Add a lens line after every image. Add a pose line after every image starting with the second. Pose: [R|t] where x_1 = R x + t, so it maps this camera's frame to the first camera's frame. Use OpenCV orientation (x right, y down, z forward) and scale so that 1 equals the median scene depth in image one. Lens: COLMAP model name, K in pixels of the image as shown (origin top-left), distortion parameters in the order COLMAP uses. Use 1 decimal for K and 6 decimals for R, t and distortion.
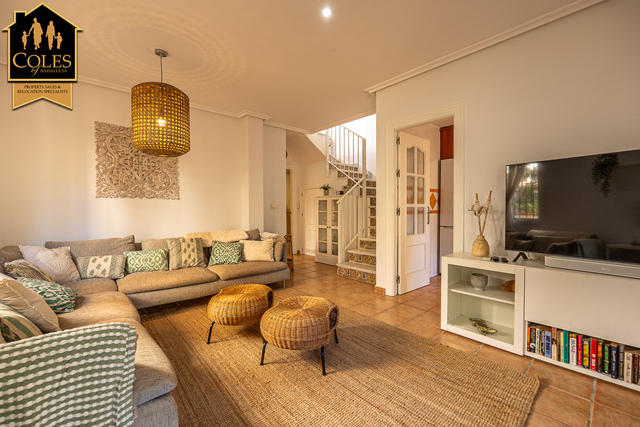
lens RADIAL K [[275.7, 0, 320.0], [0, 275.7, 213.5], [0, 0, 1]] dist [-0.002534, -0.000488]
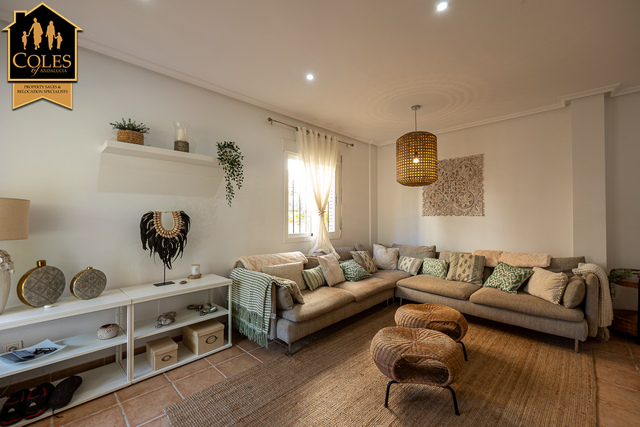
lens RADIAL K [[269.8, 0, 320.0], [0, 269.8, 213.5], [0, 0, 1]] dist [-0.003125, -0.000333]
pose [[0.067761, -0.004791, -0.997690, 0.526539], [-0.010850, 0.999926, -0.005539, -0.056206], [0.997643, 0.011200, 0.067704, 0.373081]]
